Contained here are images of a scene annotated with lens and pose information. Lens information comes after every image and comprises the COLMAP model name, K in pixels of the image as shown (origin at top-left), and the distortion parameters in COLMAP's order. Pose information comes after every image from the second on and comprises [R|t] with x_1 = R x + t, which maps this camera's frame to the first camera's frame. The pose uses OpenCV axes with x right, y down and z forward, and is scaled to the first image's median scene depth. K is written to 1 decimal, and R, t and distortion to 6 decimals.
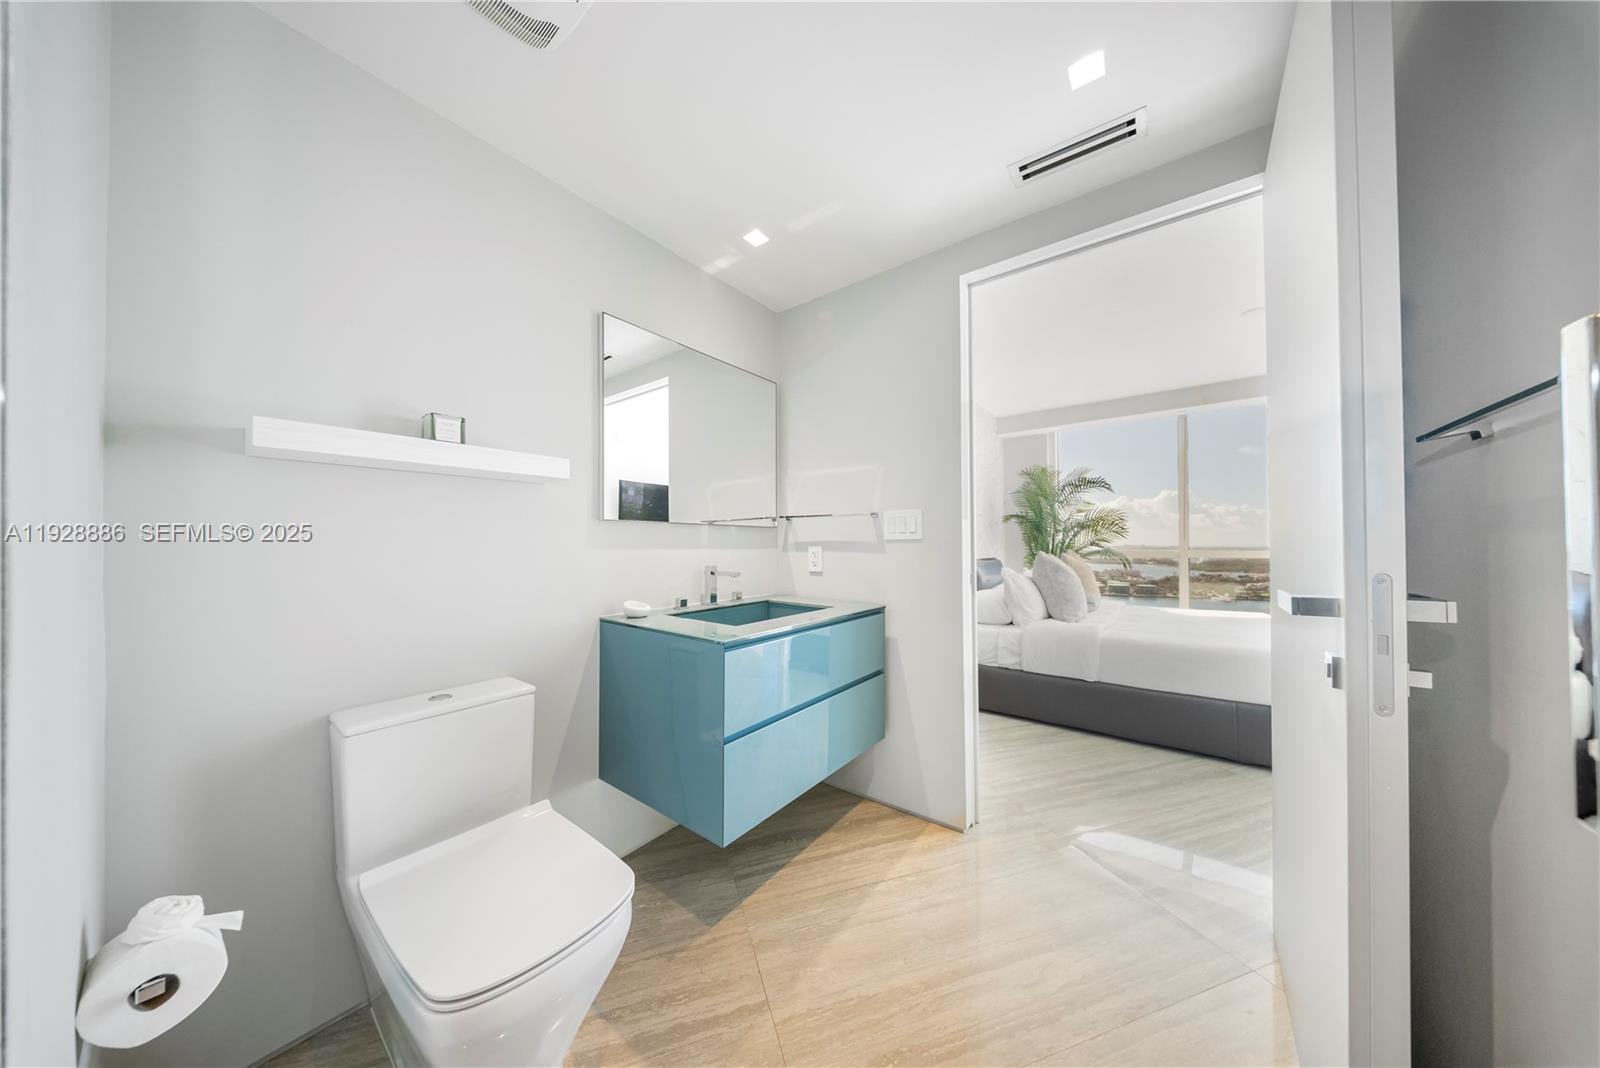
lens RADIAL K [[473.9, 0, 807.8], [0, 473.9, 538.7], [0, 0, 1]] dist [-0.001026, -0.000016]
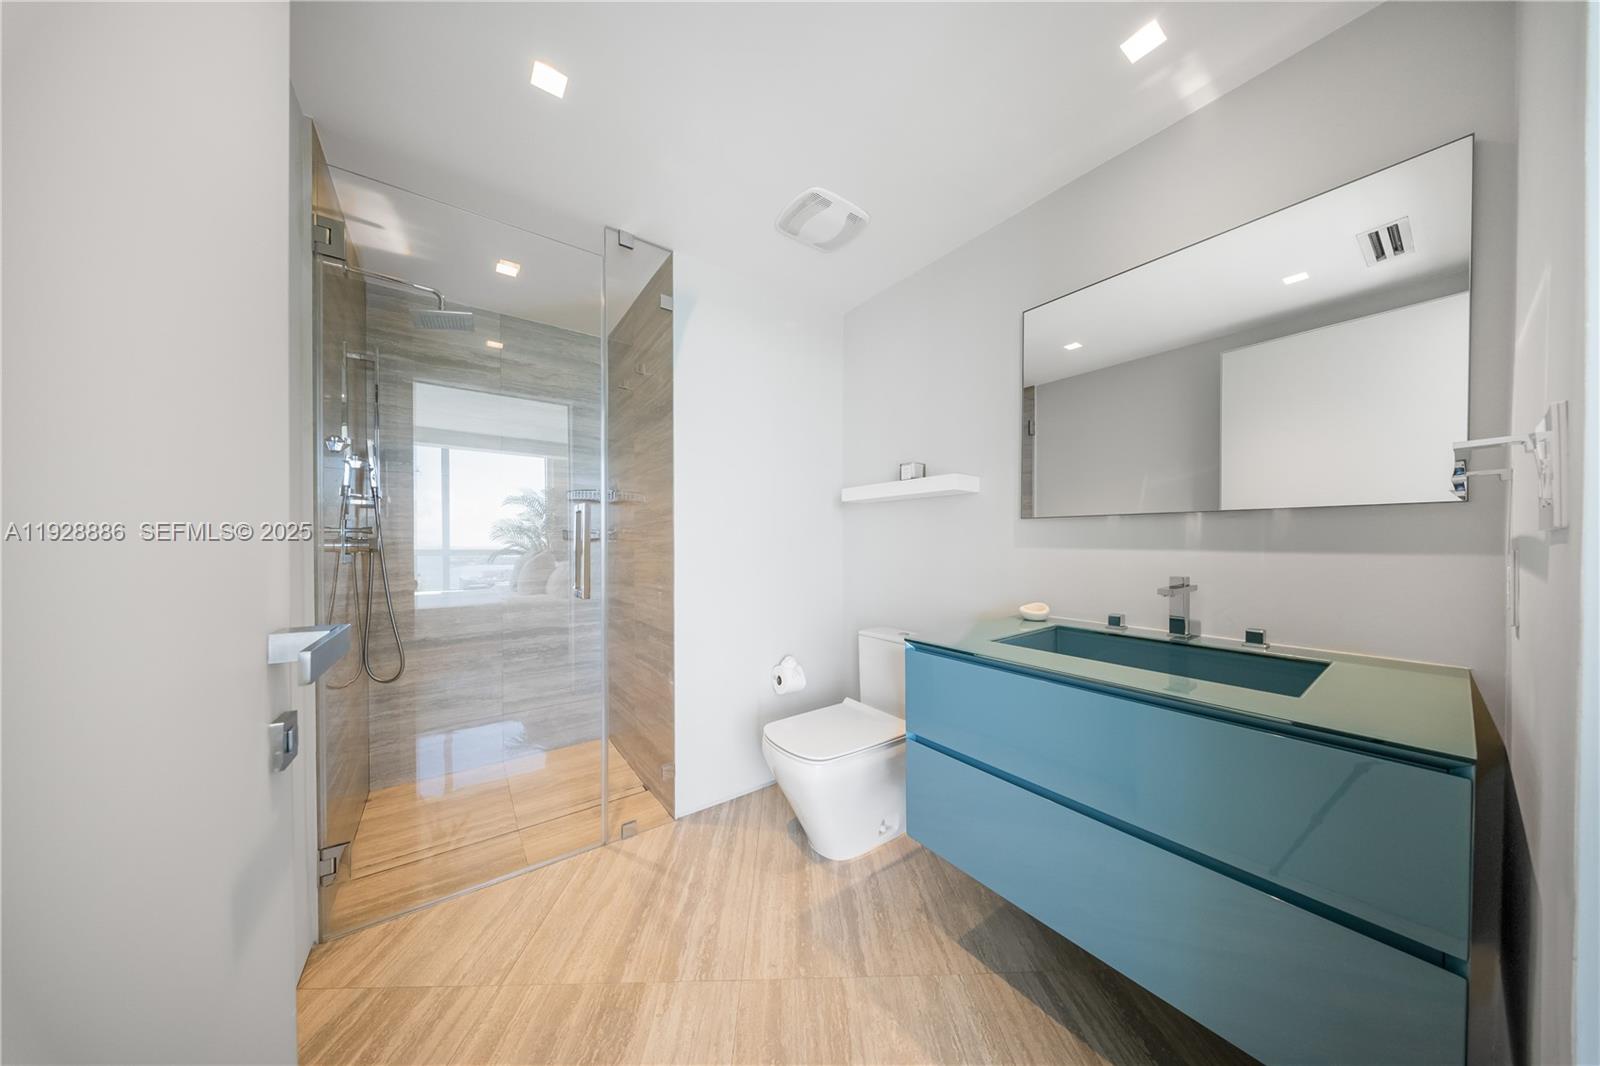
lens RADIAL K [[485.3, 0, 807.6], [0, 485.3, 546.0], [0, 0, 1]] dist [-0.005135, -0.000015]
pose [[-0.282610, 0.010917, -0.959173, 0.889377], [0.015850, 0.999852, 0.006710, 0.005229], [0.959104, -0.013307, -0.282741, 1.088372]]
